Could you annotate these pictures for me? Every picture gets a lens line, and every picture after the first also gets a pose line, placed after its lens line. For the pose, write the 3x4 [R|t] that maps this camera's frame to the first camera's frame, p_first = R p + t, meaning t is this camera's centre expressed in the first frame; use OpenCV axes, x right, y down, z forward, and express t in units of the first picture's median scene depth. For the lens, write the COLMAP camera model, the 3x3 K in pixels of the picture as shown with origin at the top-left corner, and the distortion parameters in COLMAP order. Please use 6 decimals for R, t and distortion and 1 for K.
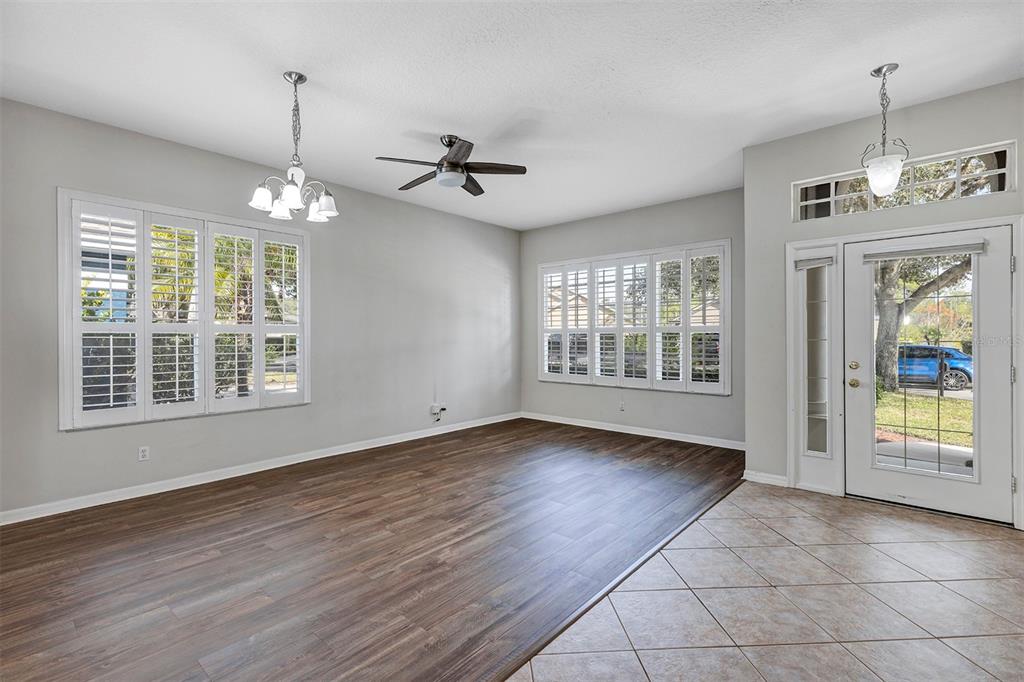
lens RADIAL K [[466.3, 0, 508.1], [0, 466.3, 336.6], [0, 0, 1]] dist [0.009111, -0.000594]
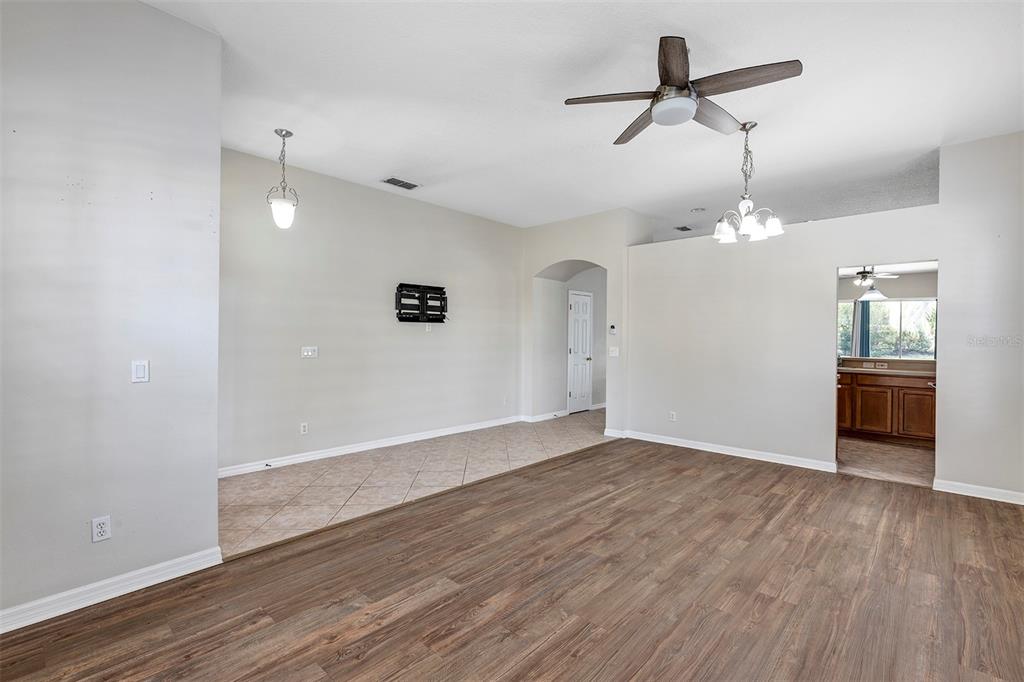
lens RADIAL K [[466.3, 0, 508.1], [0, 466.3, 336.6], [0, 0, 1]] dist [0.009111, -0.000594]
pose [[-0.999771, -0.004964, 0.020806, 0.113154], [-0.004962, 0.999988, 0.000169, -0.000656], [-0.020806, 0.000066, -0.999784, 1.784134]]
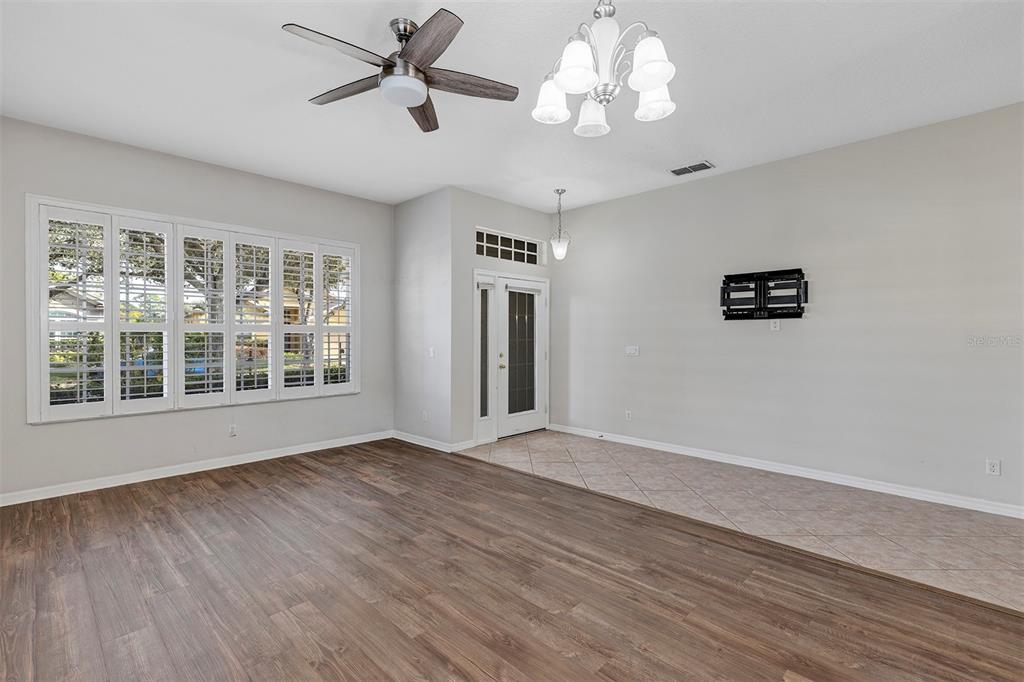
lens RADIAL K [[466.3, 0, 508.1], [0, 466.3, 336.6], [0, 0, 1]] dist [0.009111, -0.000594]
pose [[0.050190, 0.000977, 0.998739, -0.794589], [0.000075, 1.000000, -0.000982, 0.000081], [-0.998740, 0.000125, 0.050189, 0.863983]]
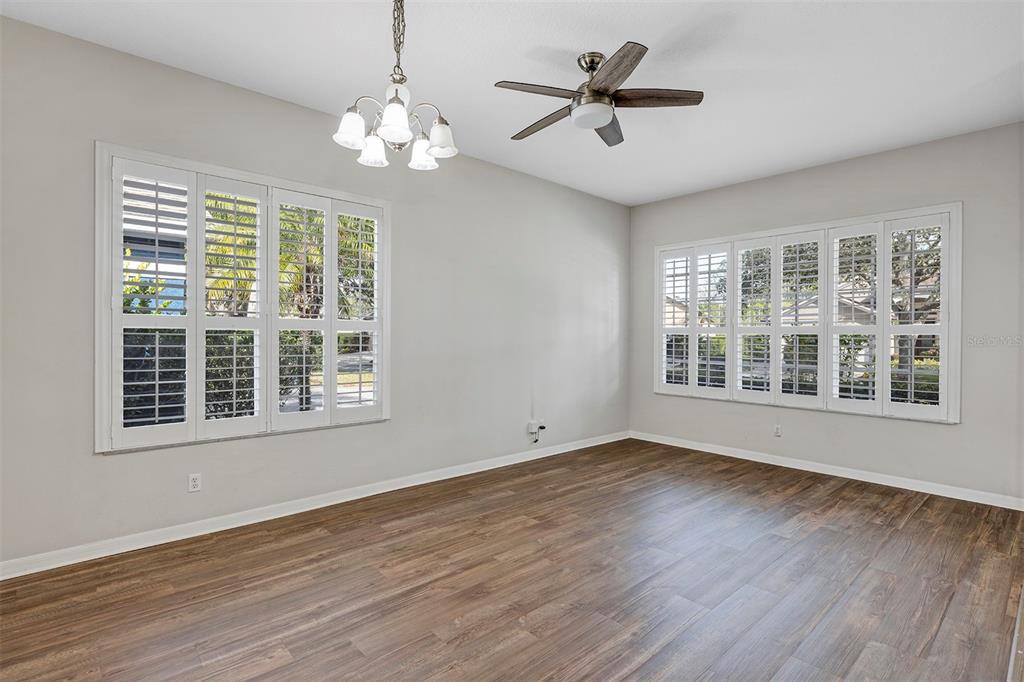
lens RADIAL K [[495.7, 0, 503.6], [0, 495.7, 337.7], [0, 0, 1]] dist [-0.003555, -0.000062]
pose [[0.992514, 0.009828, -0.121734, -0.167722], [-0.009510, 0.999950, 0.003191, -0.000423], [0.121759, -0.002009, 0.992558, 0.245116]]
